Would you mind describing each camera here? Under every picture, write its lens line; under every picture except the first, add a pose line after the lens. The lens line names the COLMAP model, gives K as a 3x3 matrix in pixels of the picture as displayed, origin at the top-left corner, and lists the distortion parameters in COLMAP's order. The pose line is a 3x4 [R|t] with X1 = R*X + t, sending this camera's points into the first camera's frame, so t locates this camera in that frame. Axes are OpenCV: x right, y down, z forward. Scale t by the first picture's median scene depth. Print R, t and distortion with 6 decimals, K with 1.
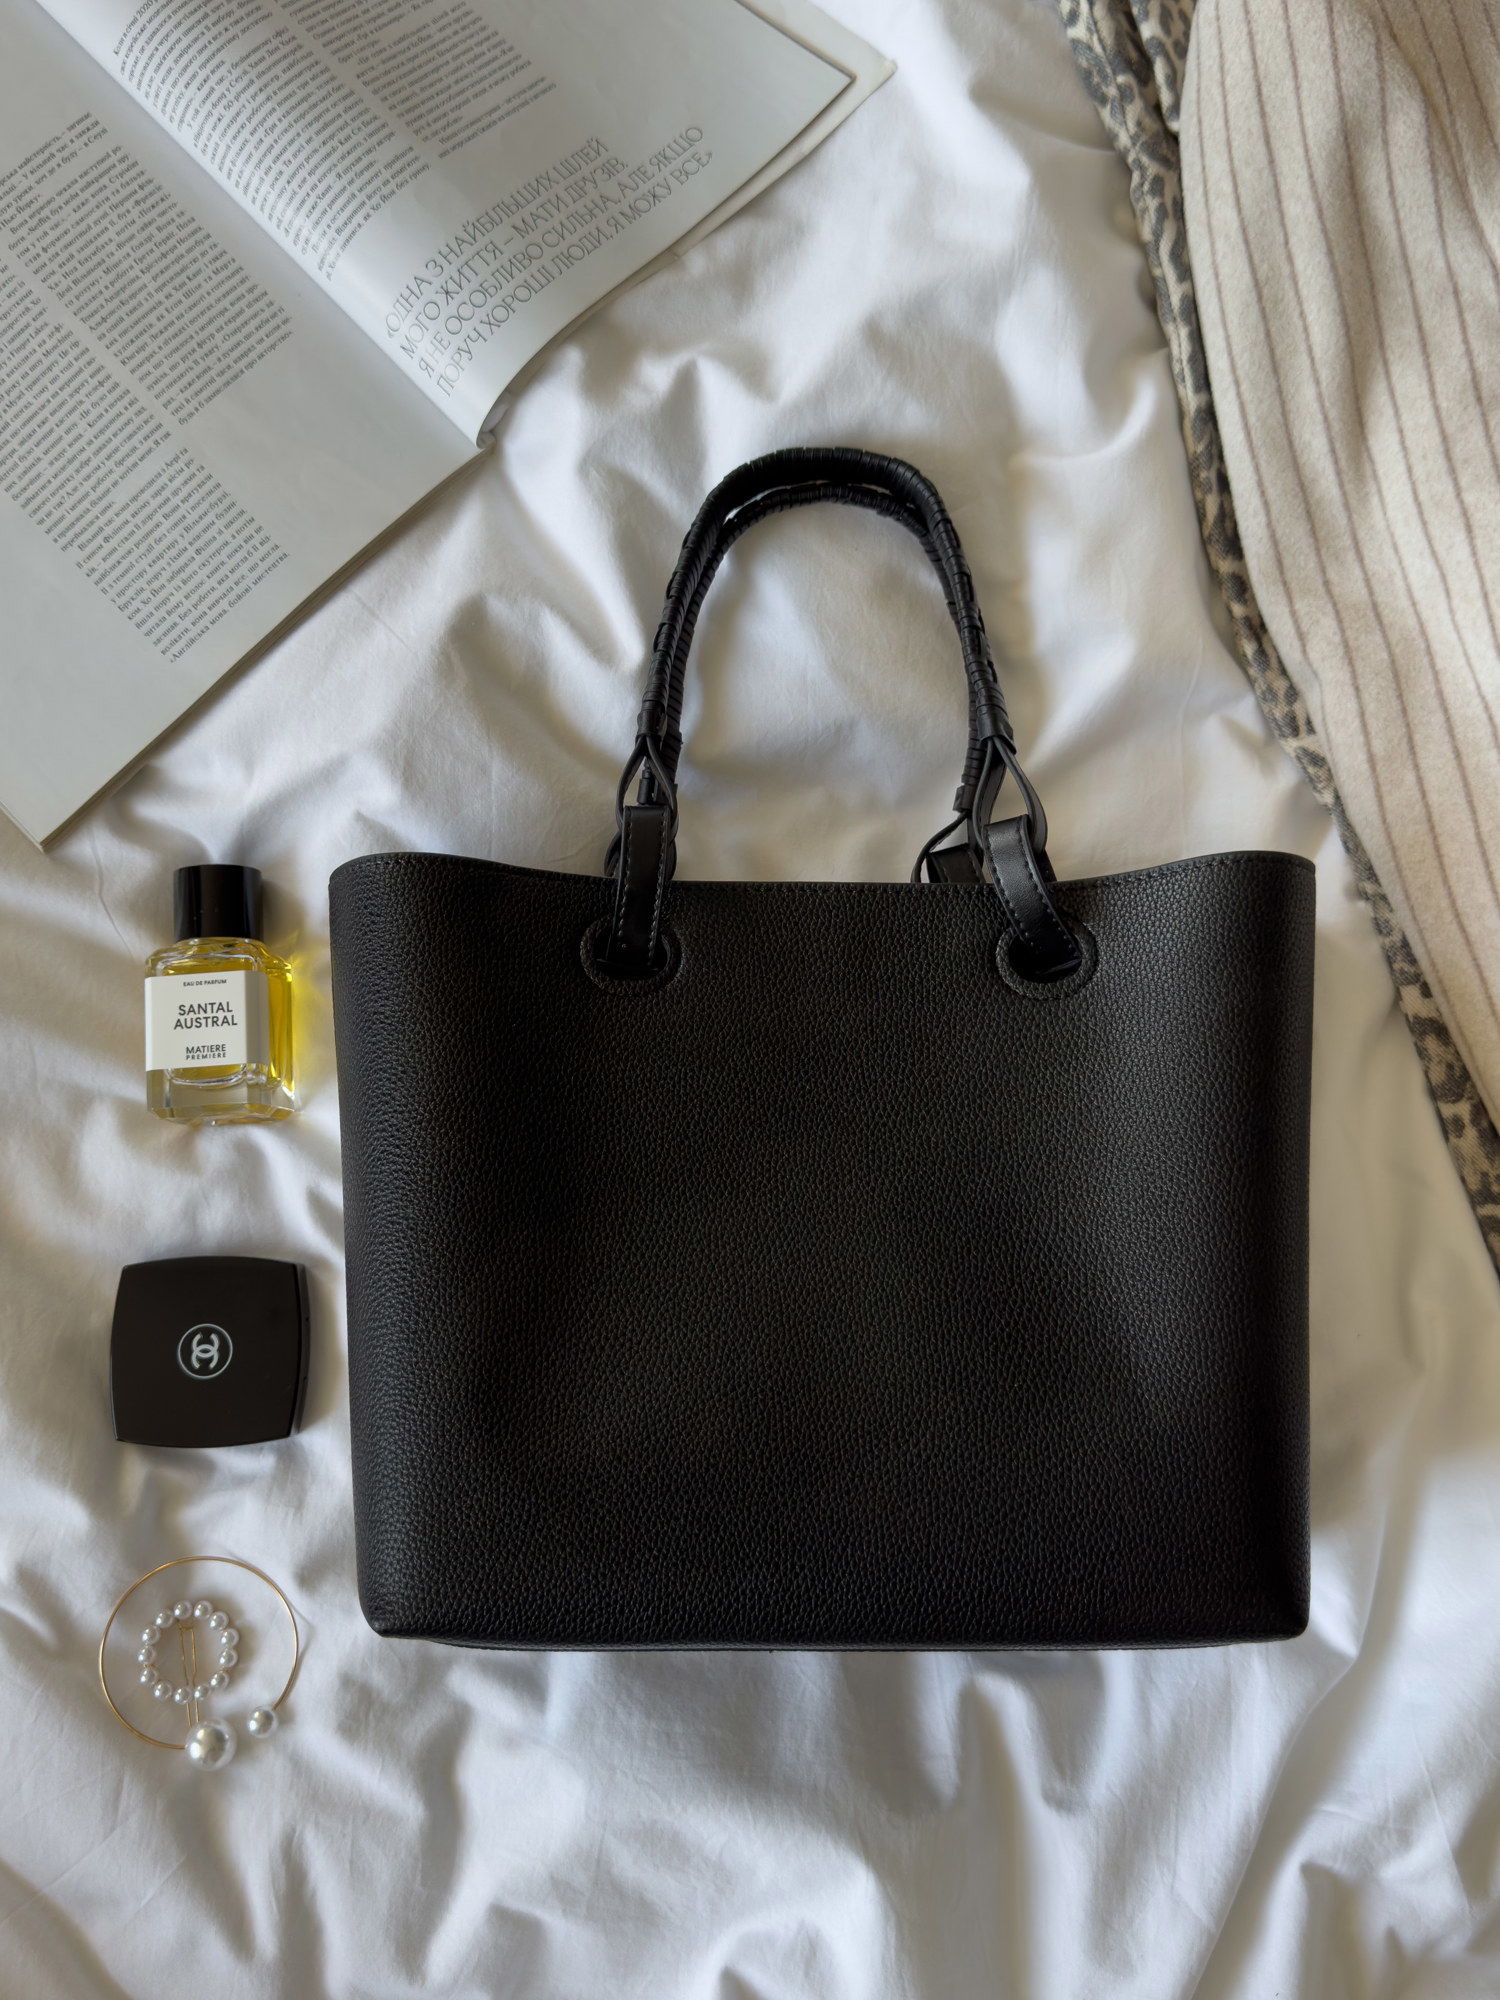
lens RADIAL K [[2015.0, 0, 750.0], [0, 2015.0, 1000.0], [0, 0, 1]] dist [0.139457, -0.320271]
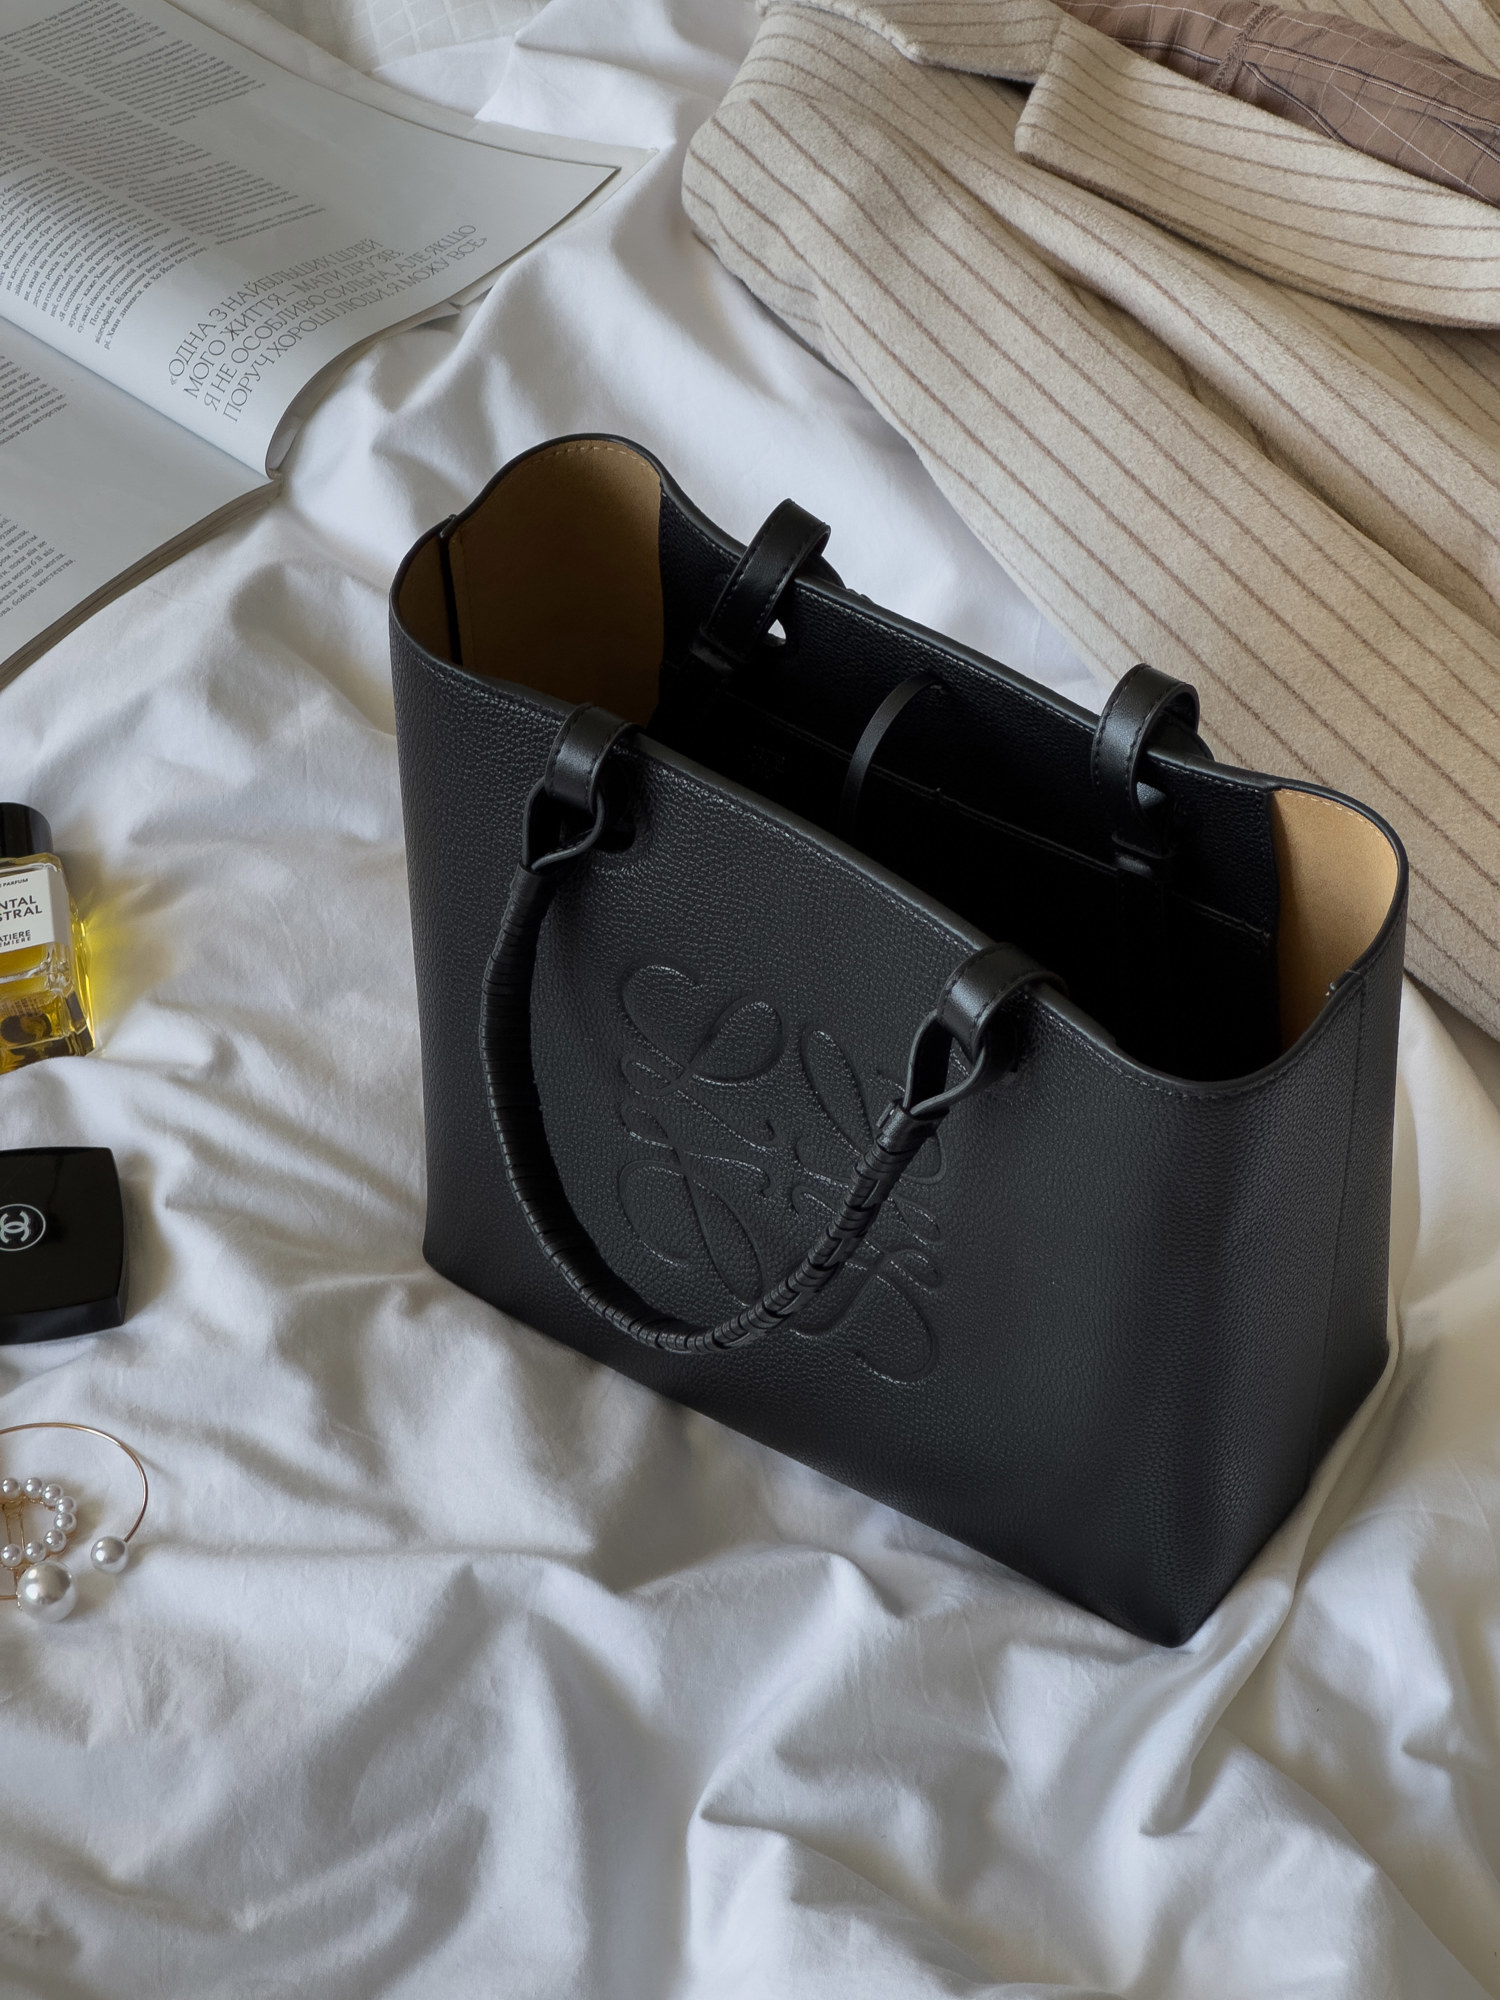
lens RADIAL K [[4685.3, 0, 724.2], [0, 4685.3, 949.5], [0, 0, 1]] dist [0.282934, 0.473054]
pose [[0.994360, -0.078111, 0.071744, -0.097610], [0.105176, 0.813332, -0.572214, 1.238802], [-0.013655, 0.576533, 0.816960, -0.713087]]
